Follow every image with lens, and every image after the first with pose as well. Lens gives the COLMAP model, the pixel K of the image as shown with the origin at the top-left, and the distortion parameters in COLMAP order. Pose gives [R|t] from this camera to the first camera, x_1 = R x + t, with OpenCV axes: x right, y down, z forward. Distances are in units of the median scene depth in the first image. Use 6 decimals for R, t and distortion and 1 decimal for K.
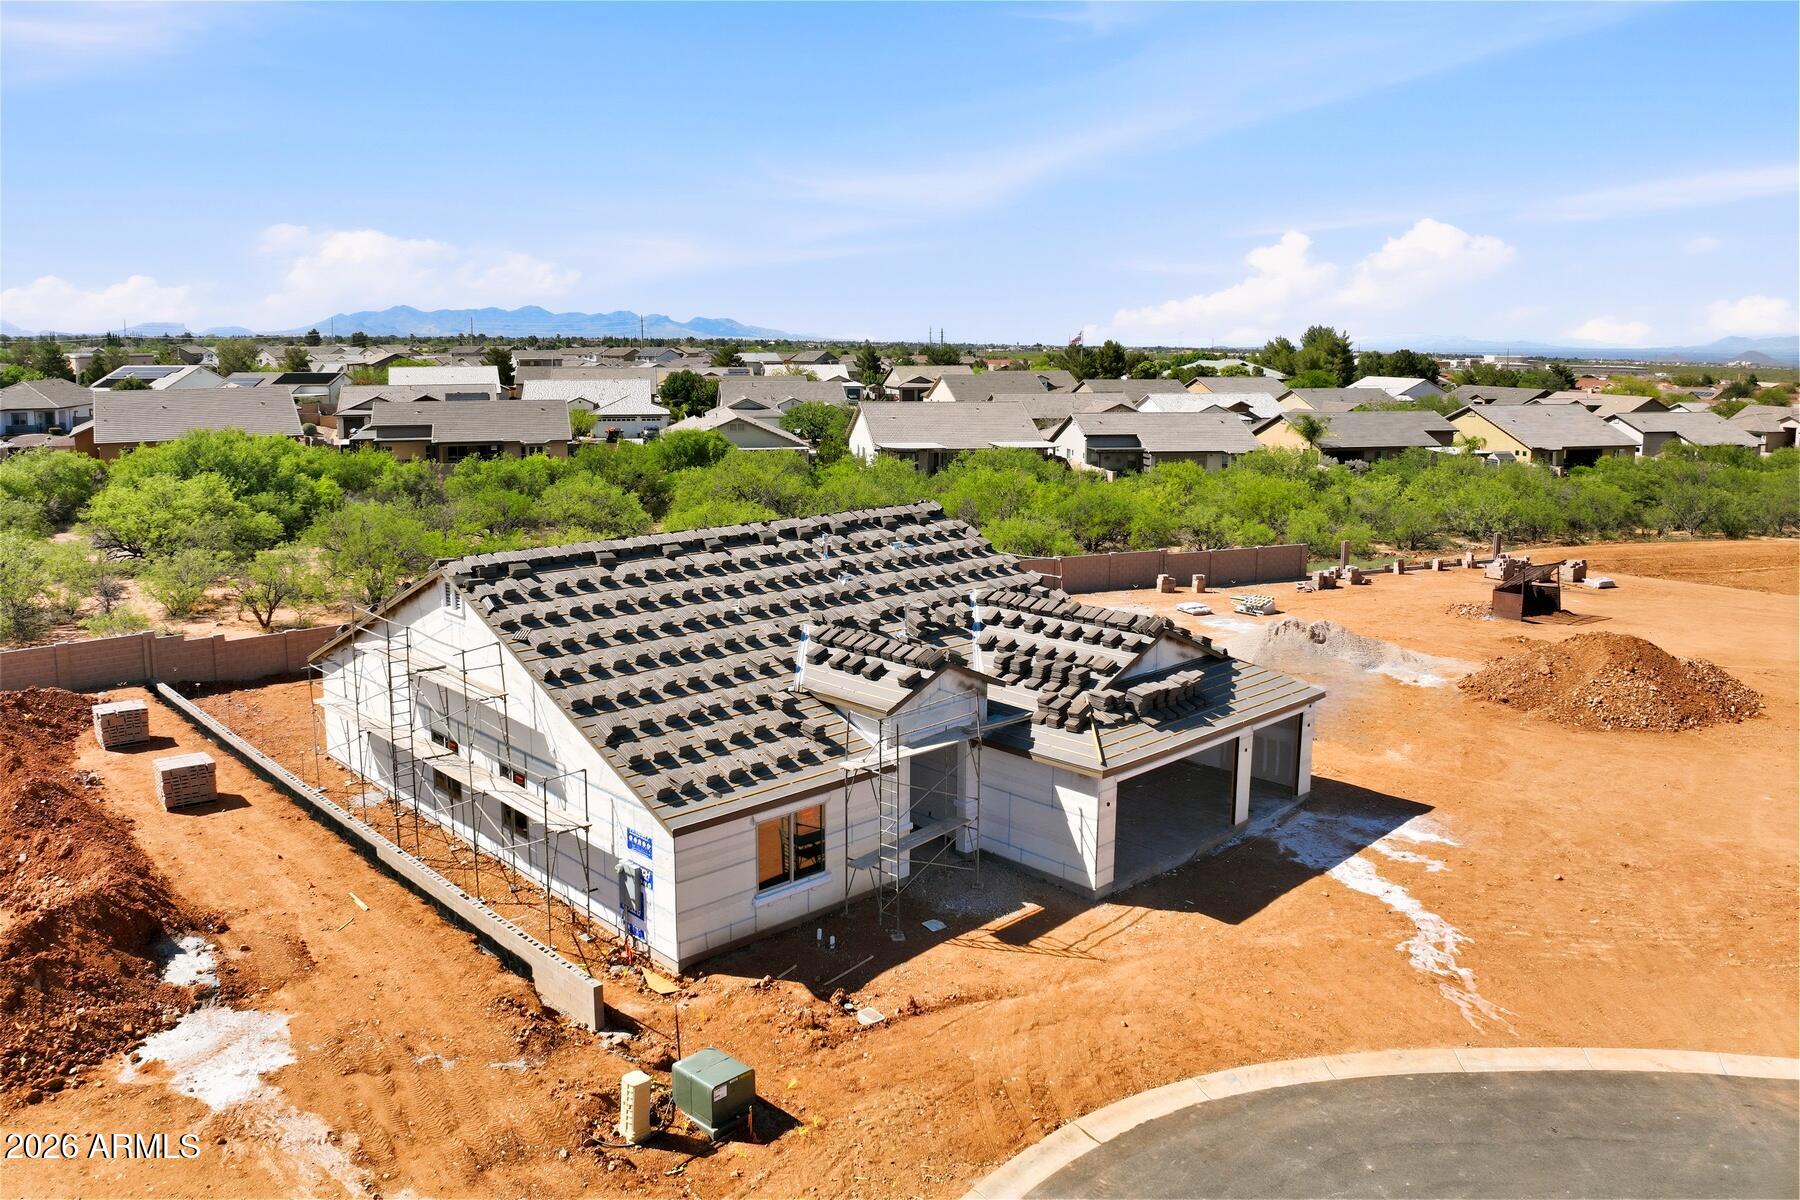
lens RADIAL K [[1412.9, 0, 871.2], [0, 1412.9, 536.5], [0, 0, 1]] dist [-0.114316, -0.005174]
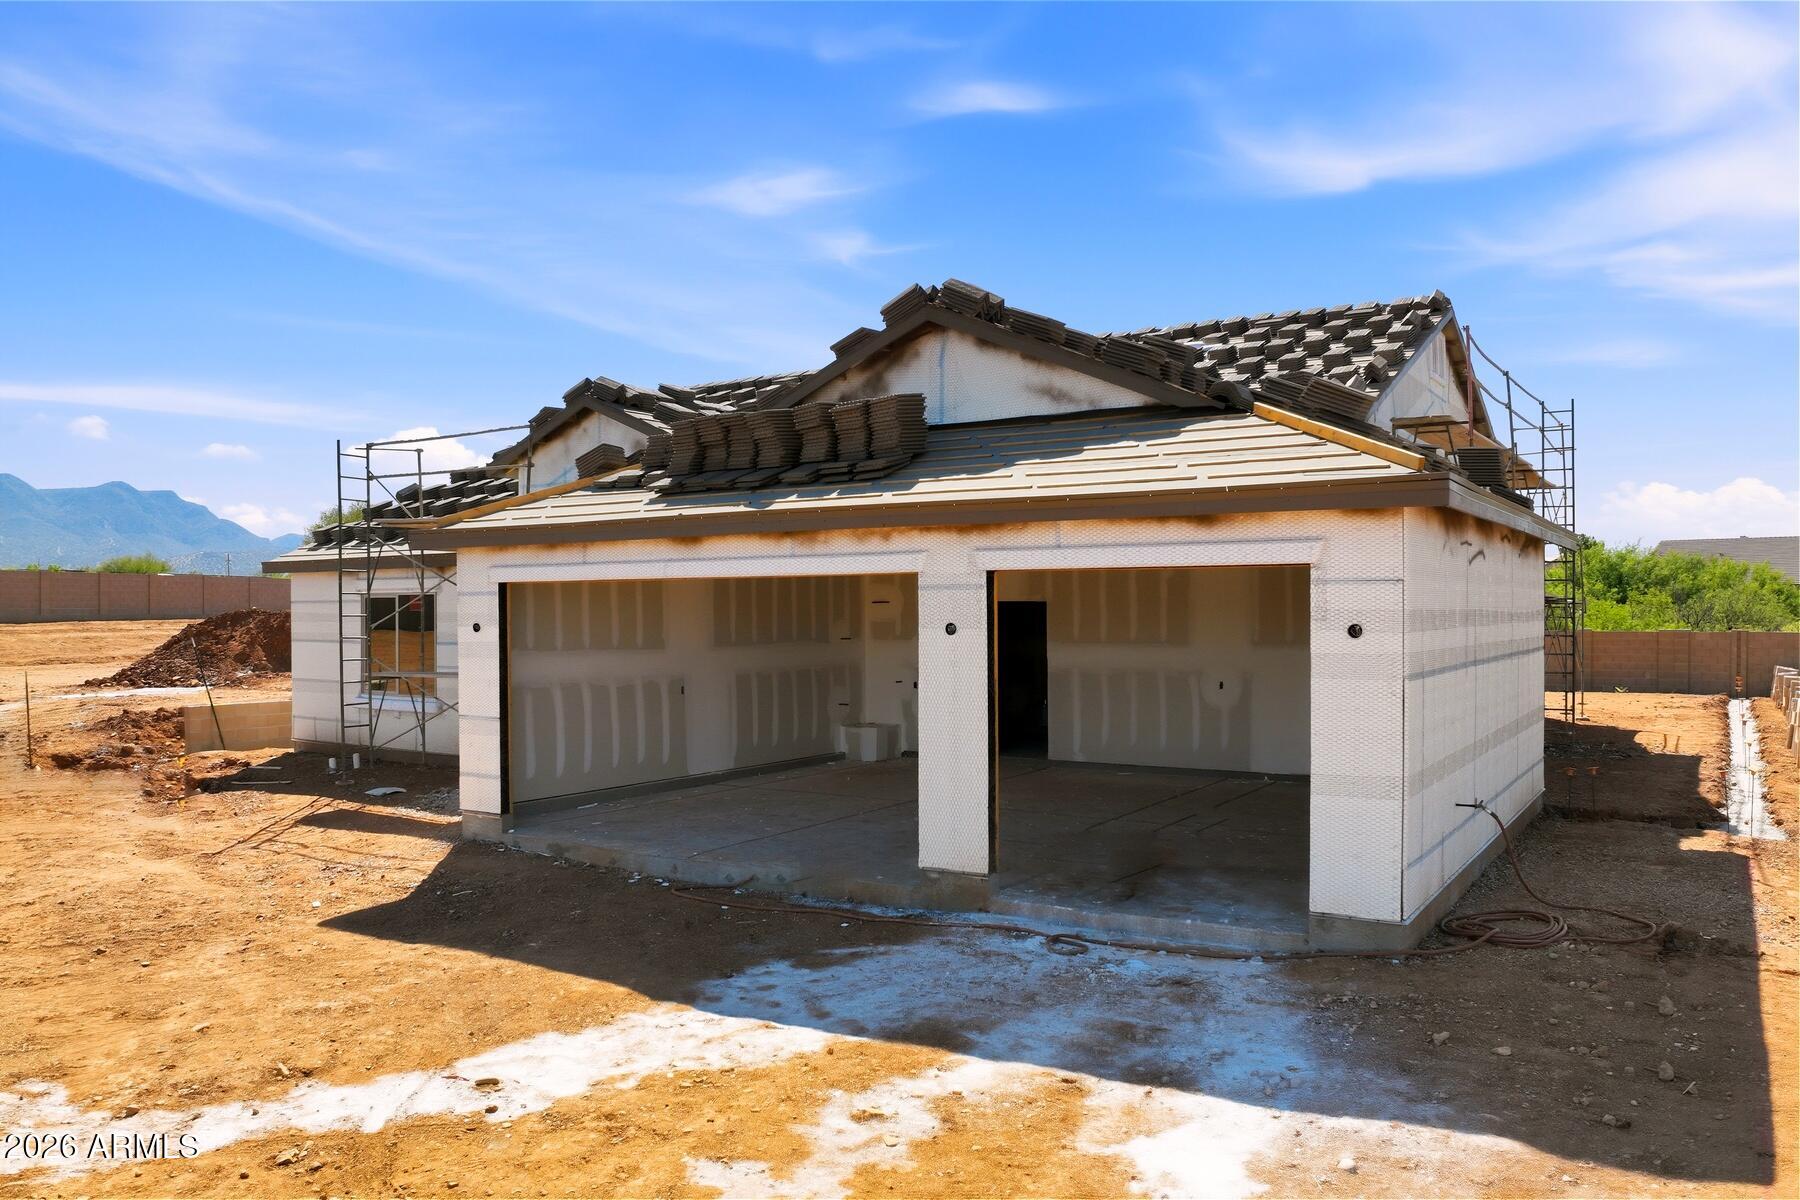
lens RADIAL K [[1329.8, 0, 900.0], [0, 1329.8, 600.0], [0, 0, 1]] dist [-0.100038, -0.003466]
pose [[0.224852, -0.007223, -0.974366, 0.683422], [-0.138826, 0.989534, -0.039372, 0.197050], [0.964453, 0.144120, 0.221496, 1.137120]]
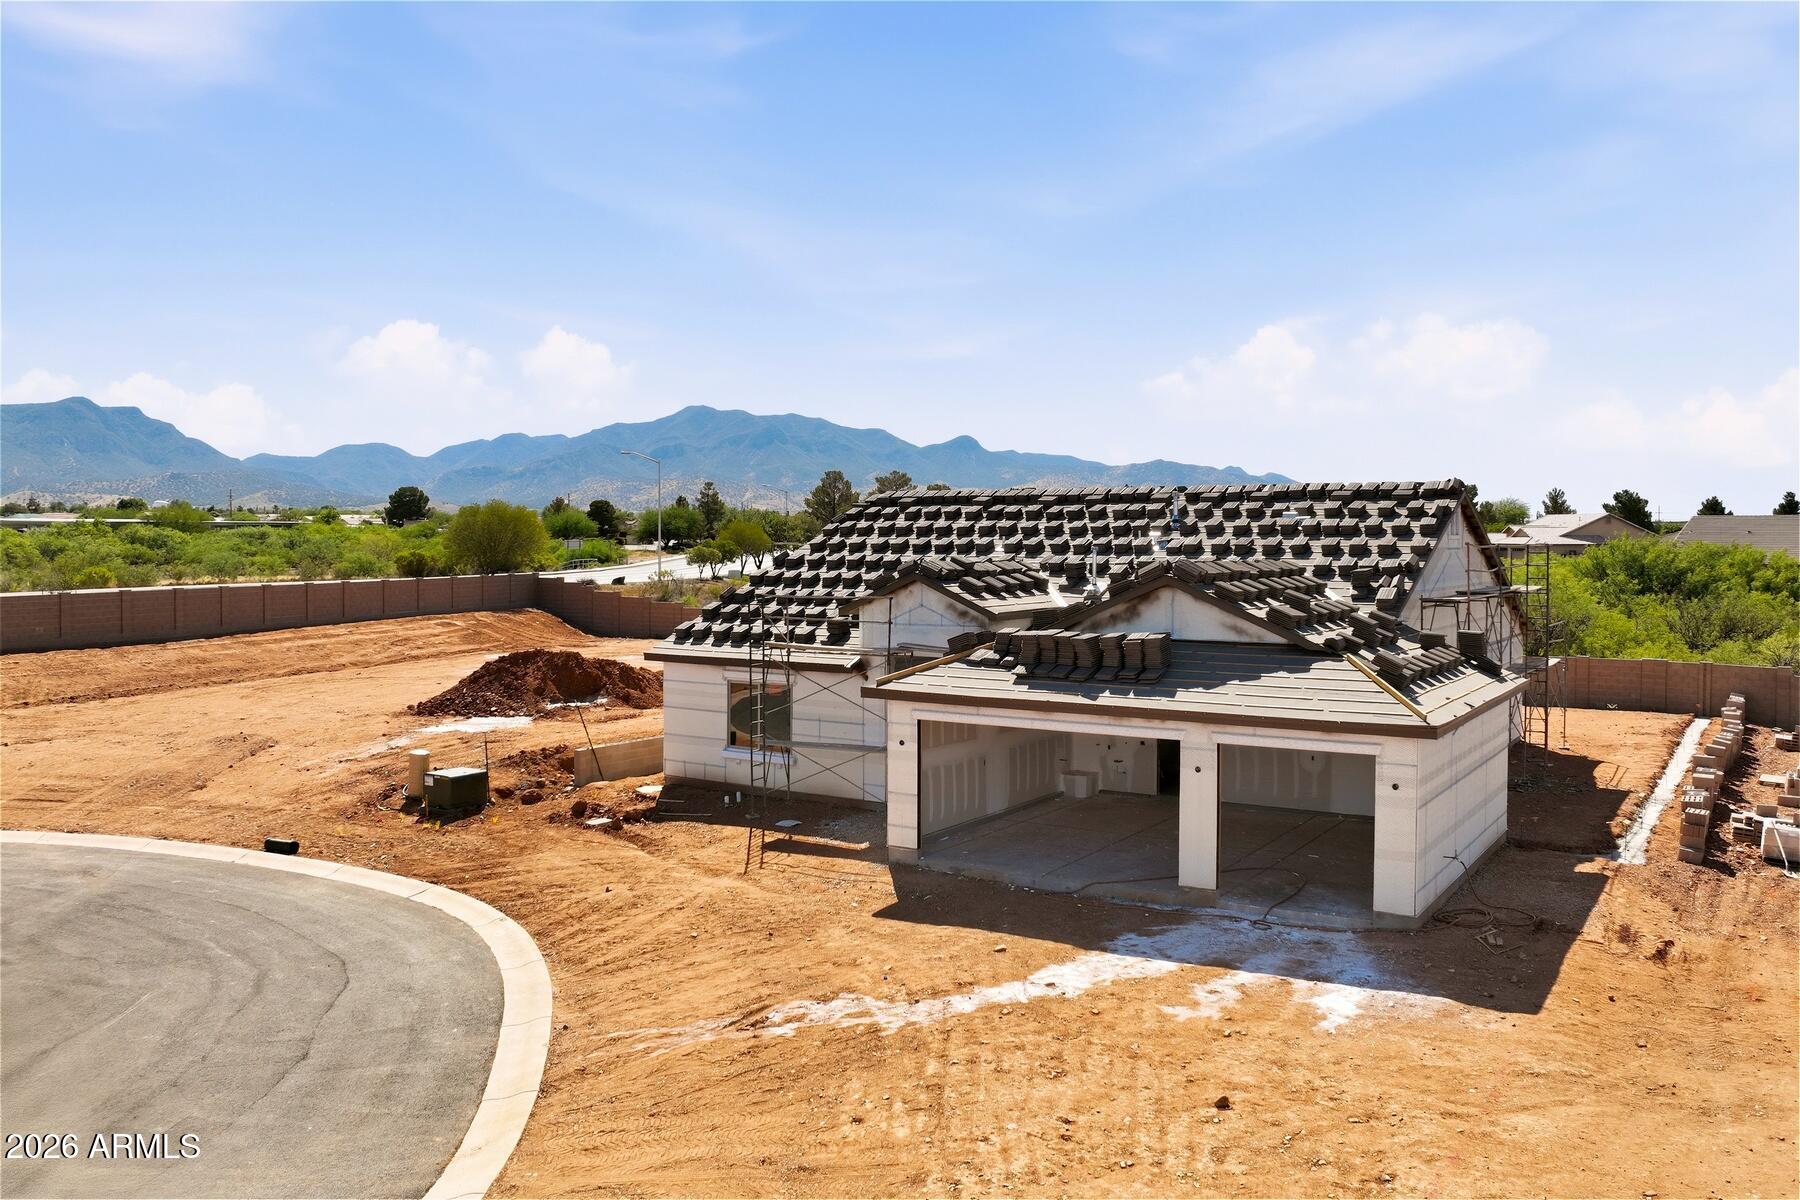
lens RADIAL K [[1412.9, 0, 871.2], [0, 1412.9, 536.5], [0, 0, 1]] dist [-0.114316, -0.005174]
pose [[0.198410, -0.004040, -0.980111, 1.062652], [-0.143804, 0.989049, -0.033188, 0.111639], [0.969512, 0.147529, 0.195656, 0.882462]]
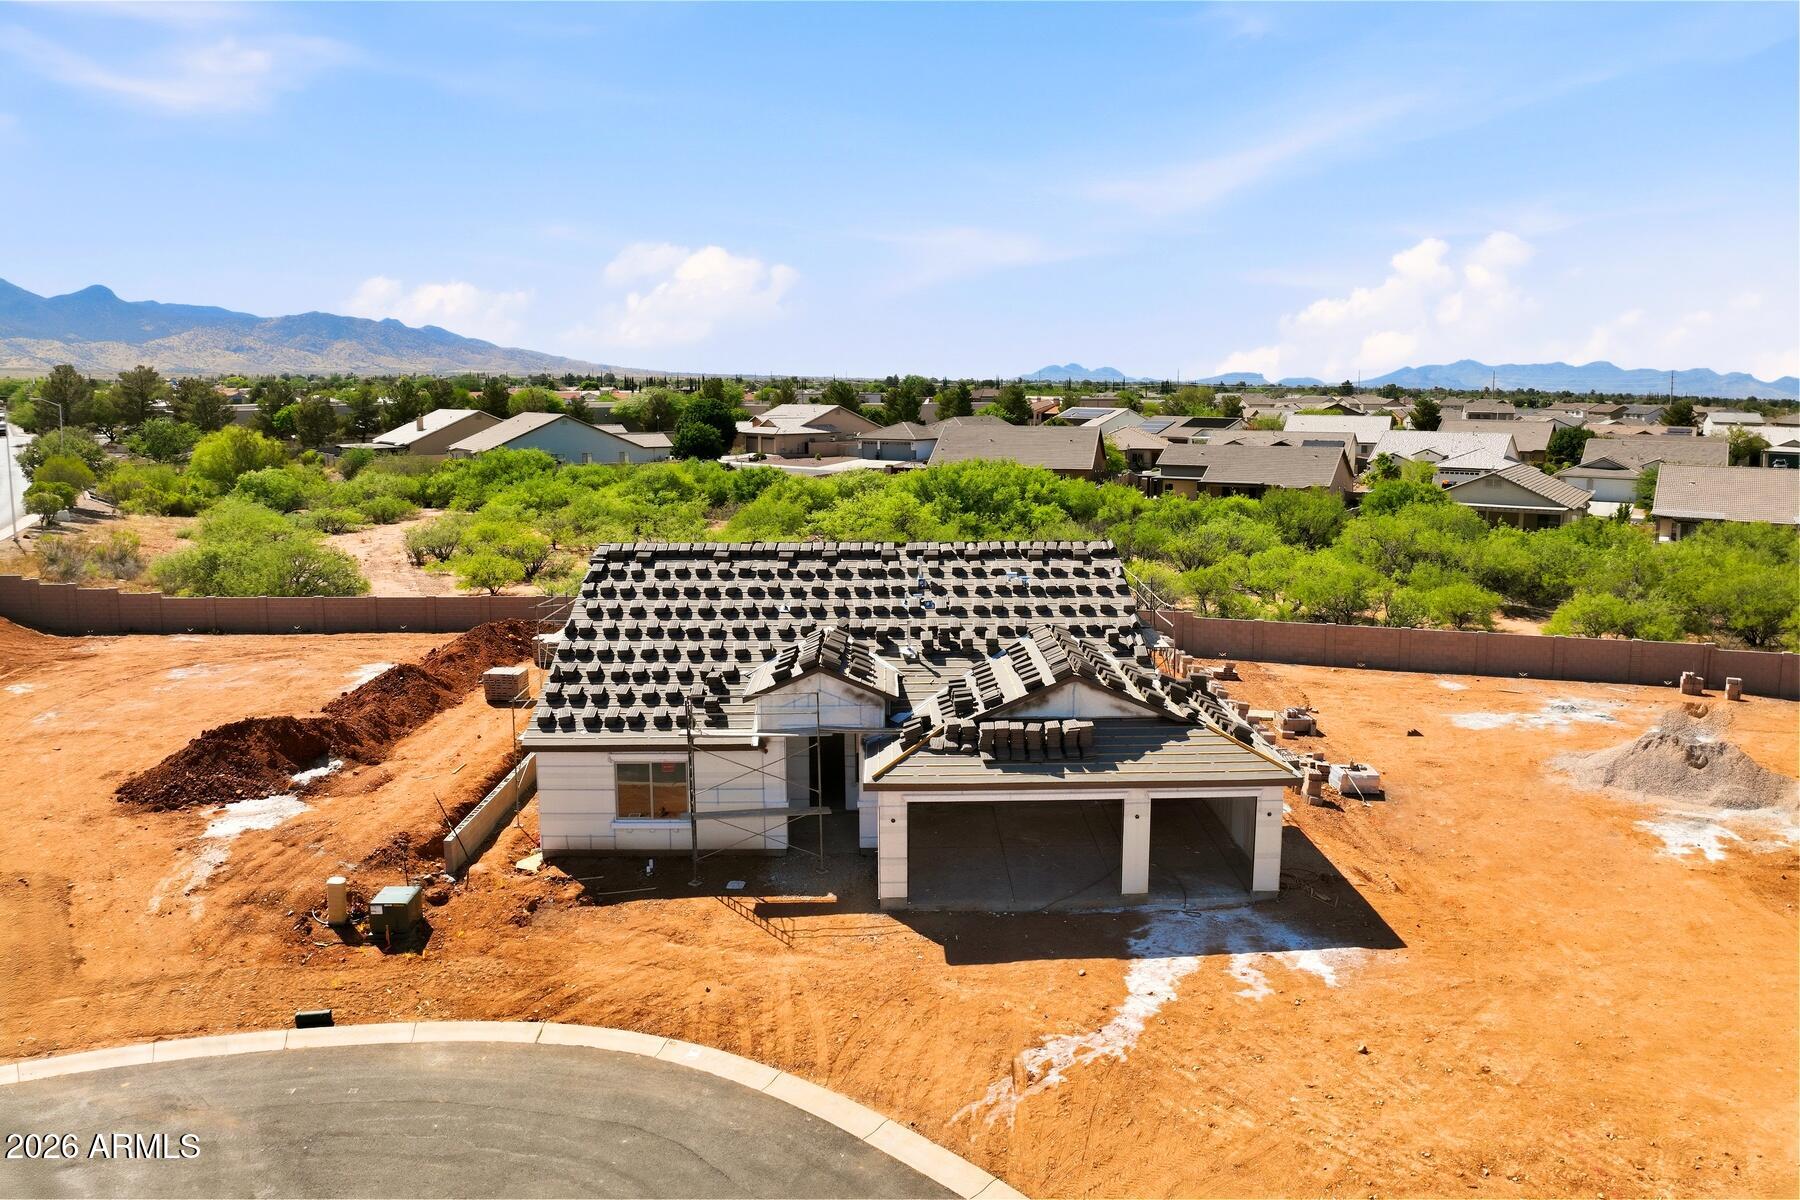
lens RADIAL K [[1351.9, 0, 884.7], [0, 1351.9, 595.1], [0, 0, 1]] dist [-0.125813, 0.003474]
pose [[0.722660, 0.099650, -0.683983, 0.914786], [-0.091712, 0.994628, 0.048010, -0.026451], [0.685092, 0.028035, 0.727917, 0.284713]]
